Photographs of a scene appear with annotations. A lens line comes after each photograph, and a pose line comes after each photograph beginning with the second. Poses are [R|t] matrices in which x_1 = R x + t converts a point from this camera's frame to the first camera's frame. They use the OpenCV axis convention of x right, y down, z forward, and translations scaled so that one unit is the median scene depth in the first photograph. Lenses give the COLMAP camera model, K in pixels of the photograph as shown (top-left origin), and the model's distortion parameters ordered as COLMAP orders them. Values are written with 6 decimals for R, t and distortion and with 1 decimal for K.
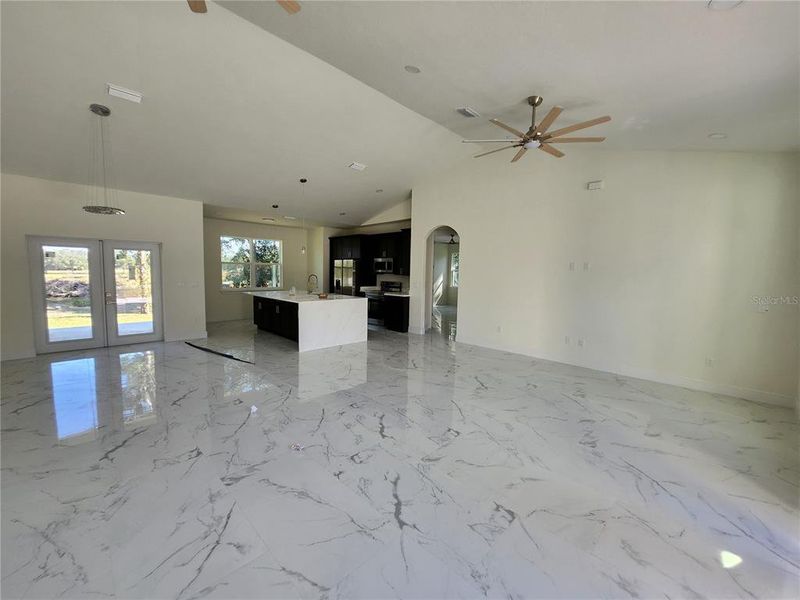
lens RADIAL K [[326.2, 0, 396.7], [0, 326.2, 300.5], [0, 0, 1]] dist [-0.012760, -0.000461]
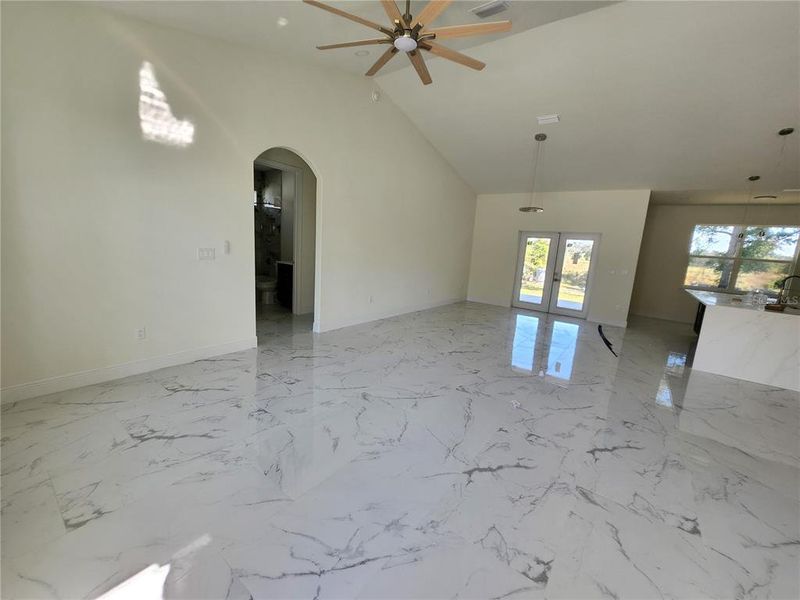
lens RADIAL K [[326.2, 0, 396.7], [0, 326.2, 300.5], [0, 0, 1]] dist [-0.012760, -0.000461]
pose [[0.123803, 0.159287, -0.979439, 0.505301], [-0.156426, 0.977824, 0.139252, 0.005885], [0.979900, 0.135970, 0.145974, 0.277661]]
